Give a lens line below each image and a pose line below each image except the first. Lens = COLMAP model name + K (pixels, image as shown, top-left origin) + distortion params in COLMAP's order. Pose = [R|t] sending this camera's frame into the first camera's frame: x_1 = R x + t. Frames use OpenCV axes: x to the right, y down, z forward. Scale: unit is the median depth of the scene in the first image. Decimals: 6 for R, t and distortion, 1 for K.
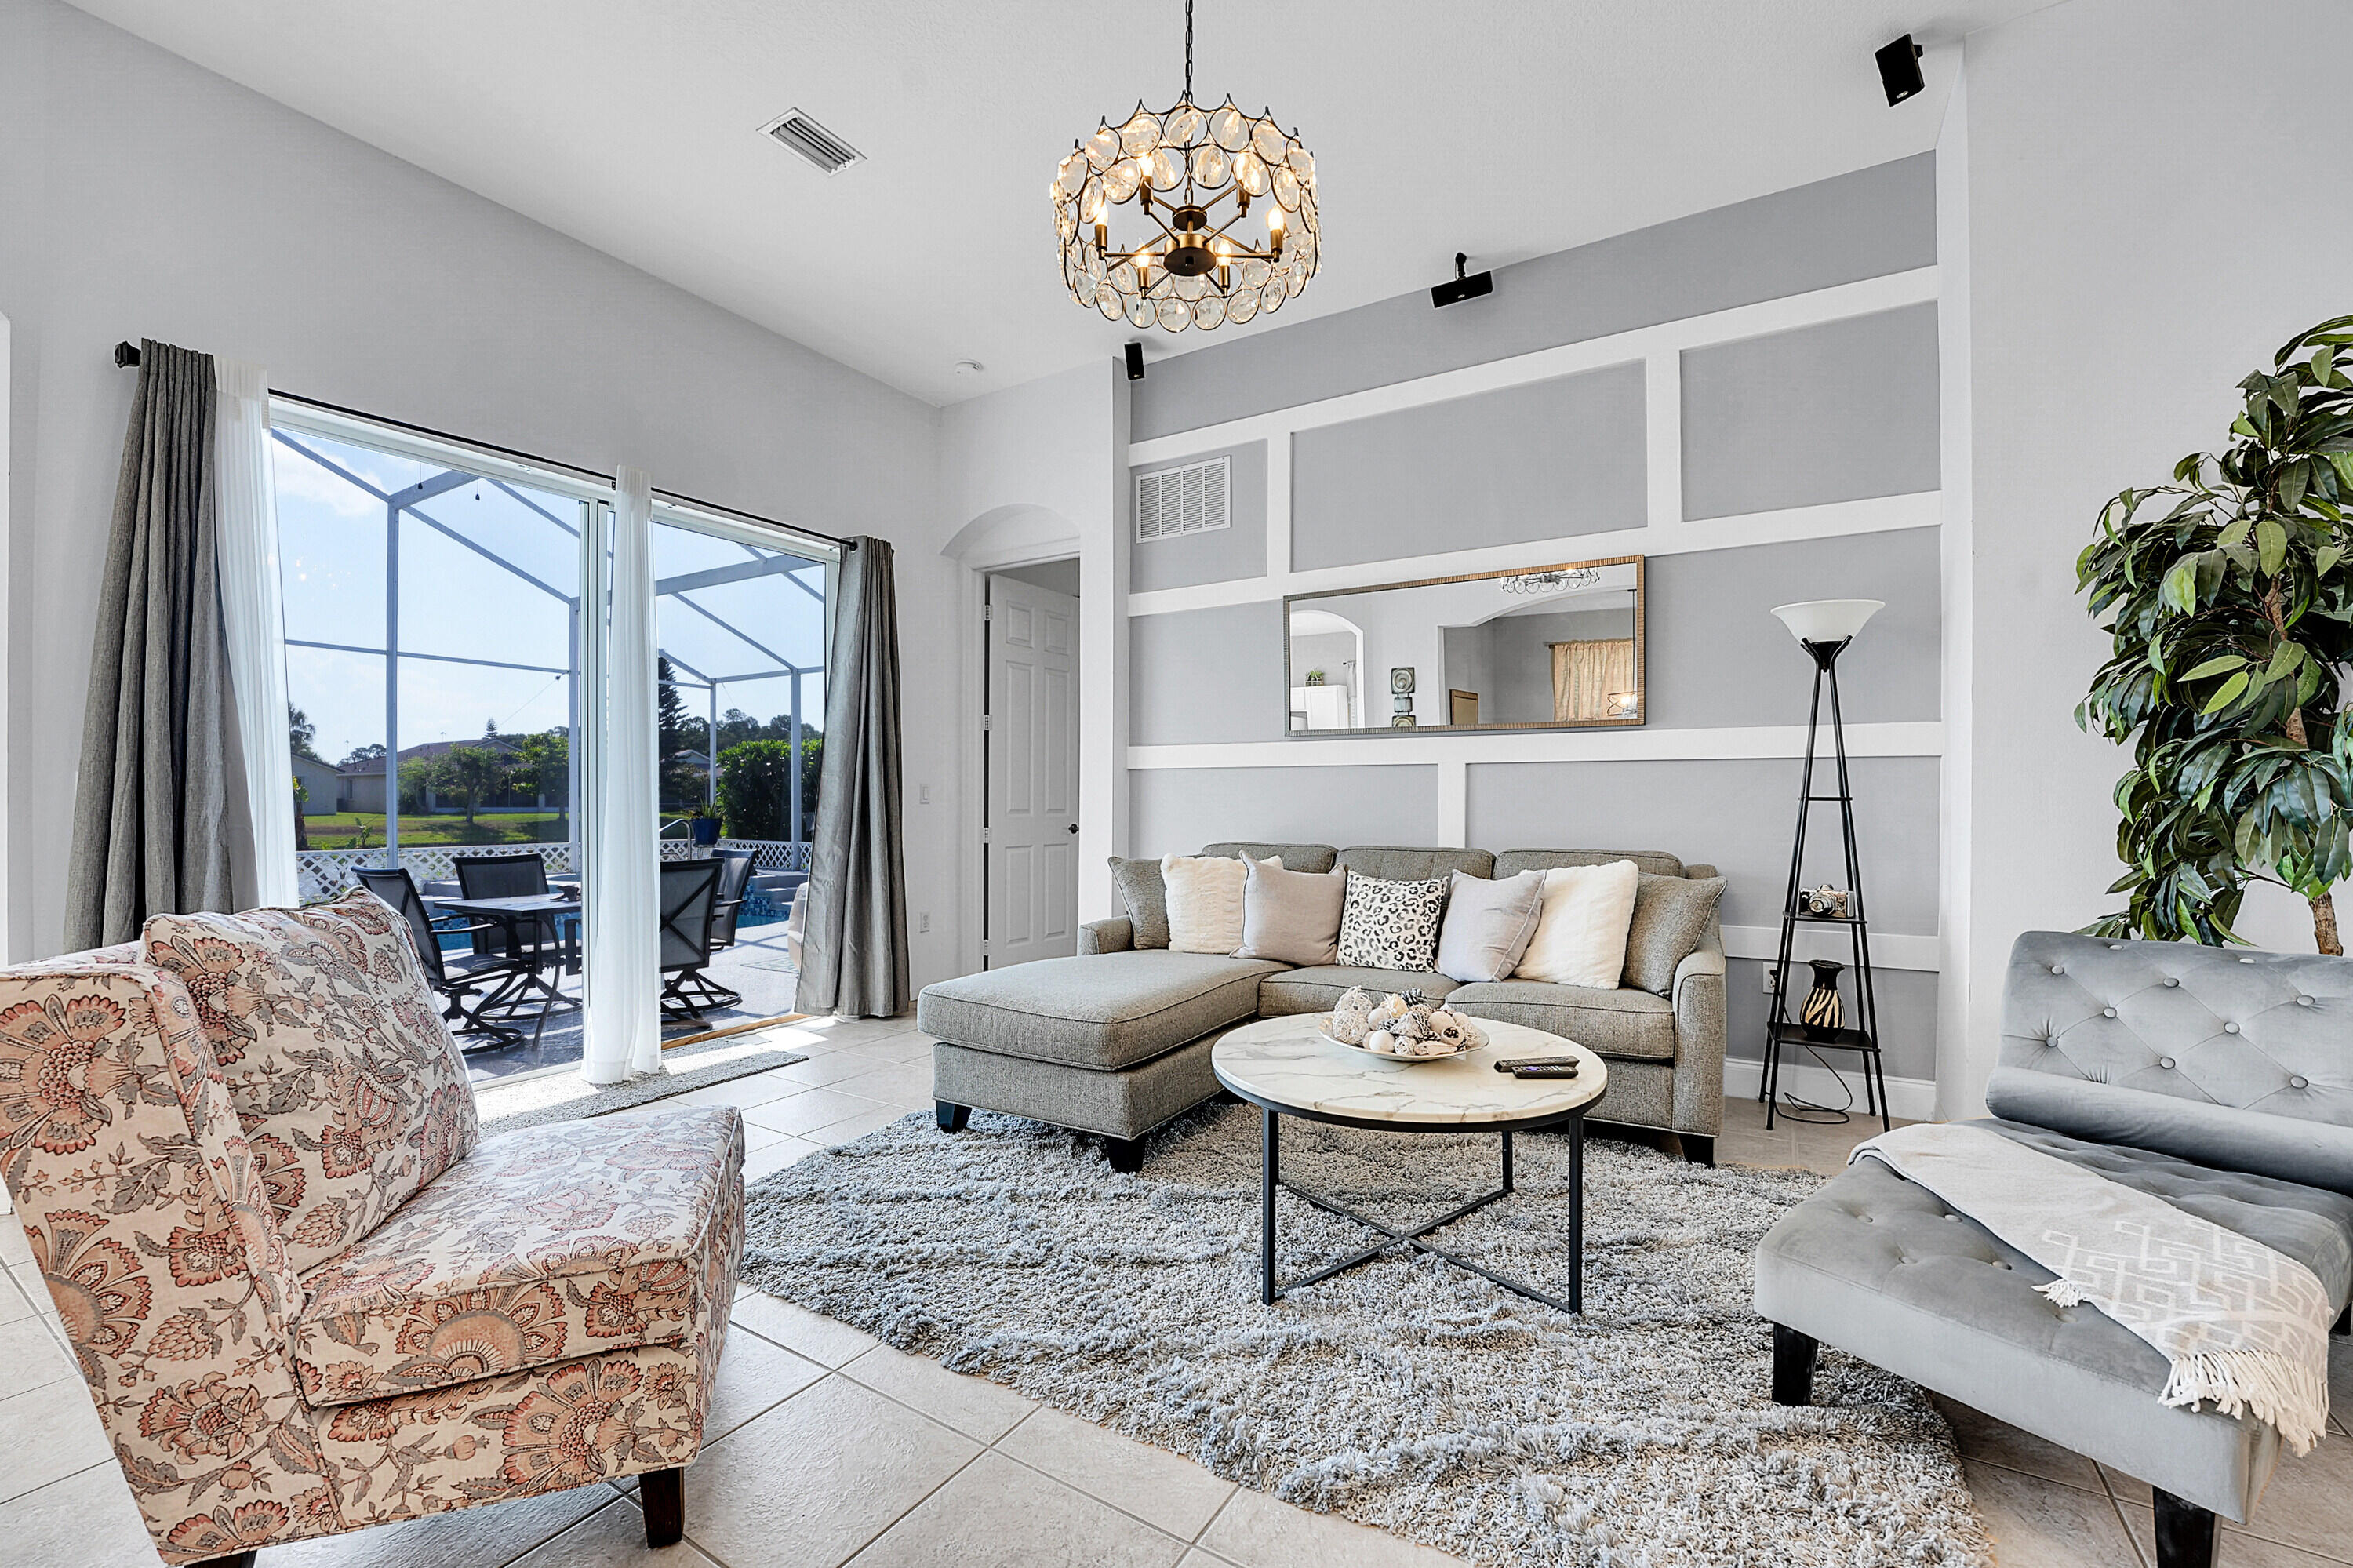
lens RADIAL K [[959.2, 0, 1184.2], [0, 959.2, 803.5], [0, 0, 1]] dist [-0.026423, 0.001776]
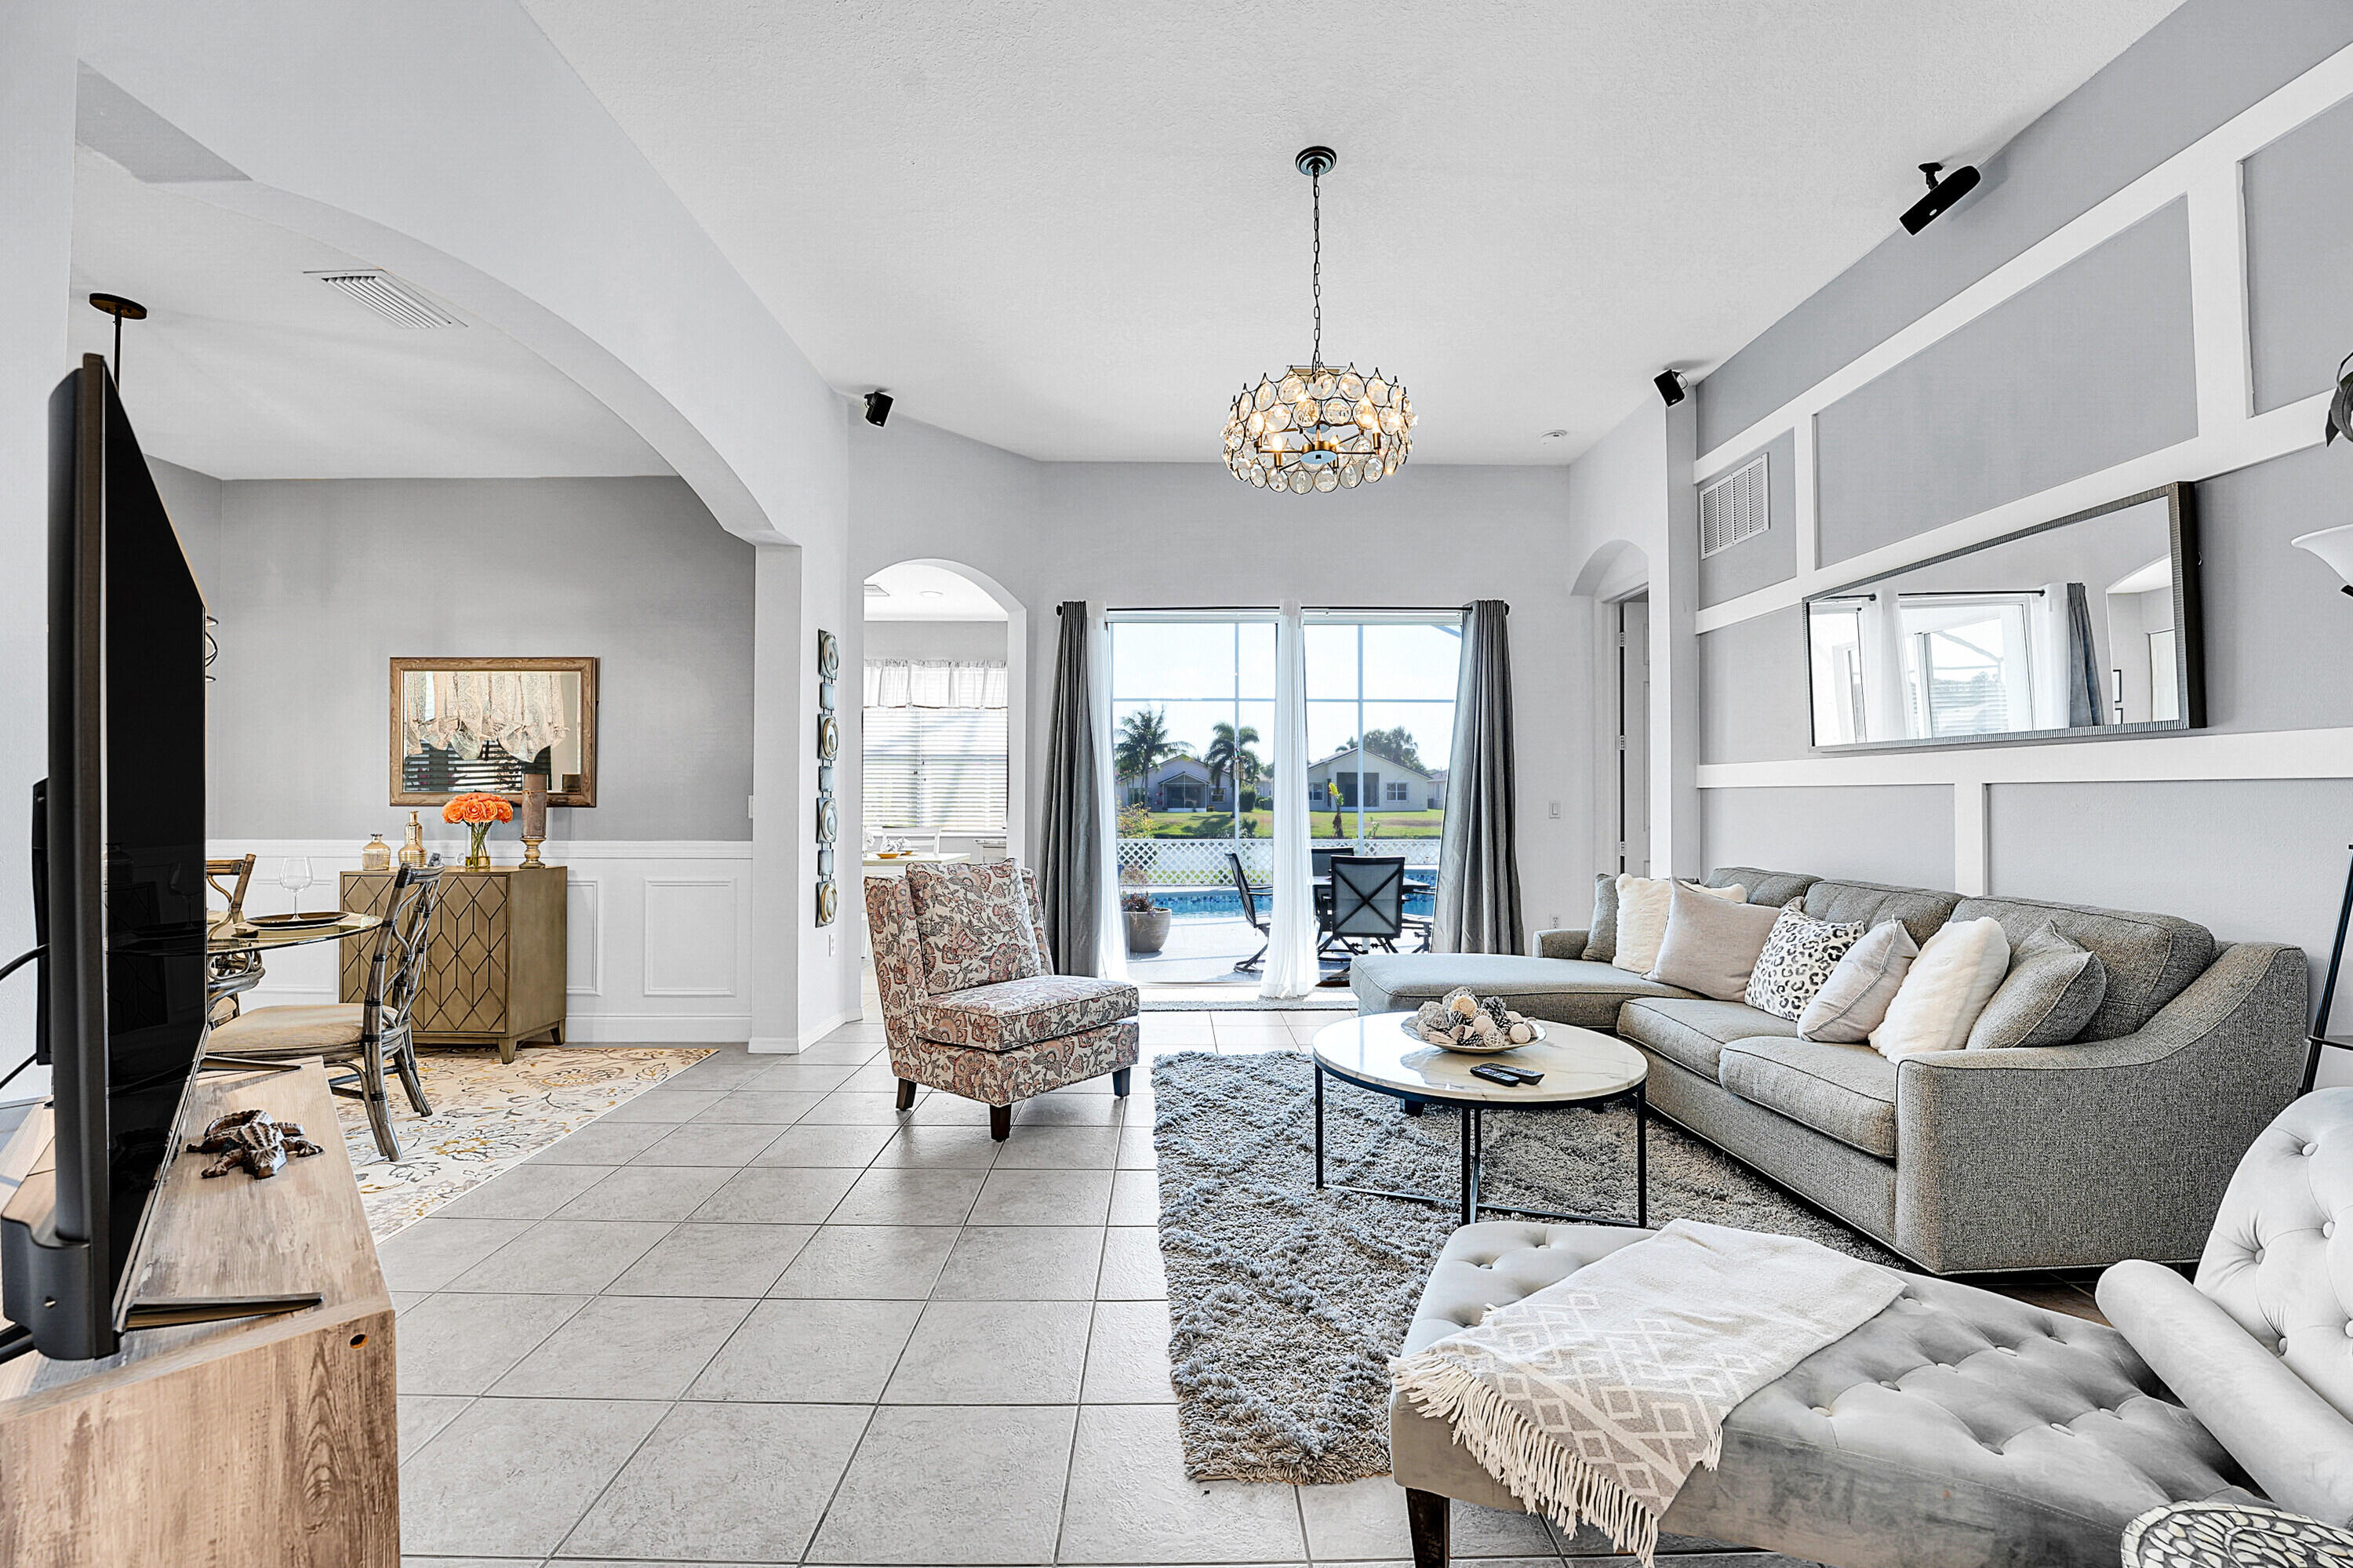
lens RADIAL K [[959.2, 0, 1177.0], [0, 959.2, 782.6], [0, 0, 1]] dist [-0.026423, 0.001776]
pose [[0.529162, -0.012755, -0.848425, 0.671139], [-0.004968, 0.999823, -0.018130, -0.028549], [0.848506, 0.013809, 0.529005, 0.035505]]
